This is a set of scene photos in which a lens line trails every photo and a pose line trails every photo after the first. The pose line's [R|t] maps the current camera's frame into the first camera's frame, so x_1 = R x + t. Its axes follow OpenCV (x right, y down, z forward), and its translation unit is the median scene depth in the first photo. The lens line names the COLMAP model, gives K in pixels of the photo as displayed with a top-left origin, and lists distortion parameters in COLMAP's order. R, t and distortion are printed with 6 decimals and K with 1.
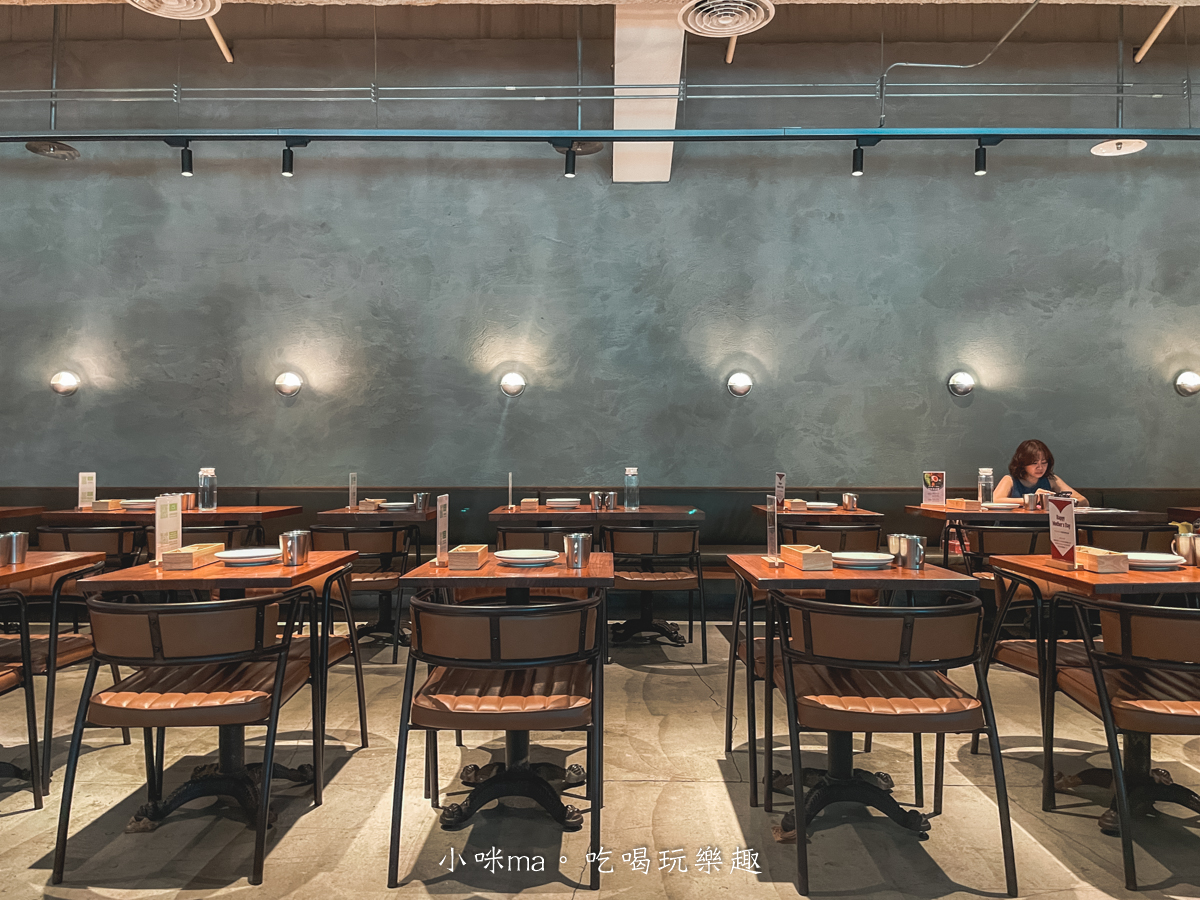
lens RADIAL K [[916.2, 0, 602.7], [0, 916.2, 428.8], [0, 0, 1]] dist [0.093849, -0.135334]
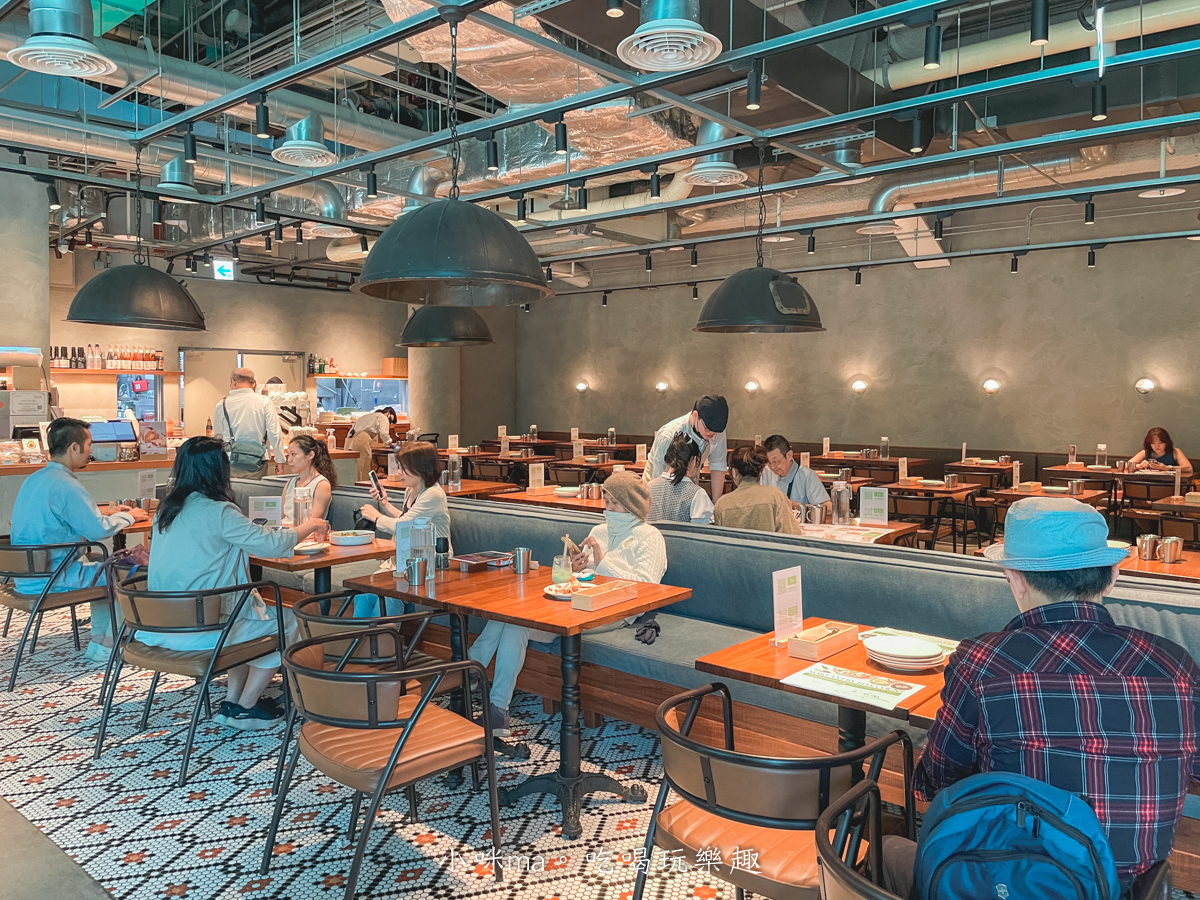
lens RADIAL K [[916.2, 0, 602.7], [0, 916.2, 428.8], [0, 0, 1]] dist [0.093849, -0.135334]
pose [[0.763447, 0.027703, -0.645276, 0.684852], [0.001802, 0.998984, 0.045020, -0.049450], [0.645868, -0.035533, 0.762622, -0.701204]]
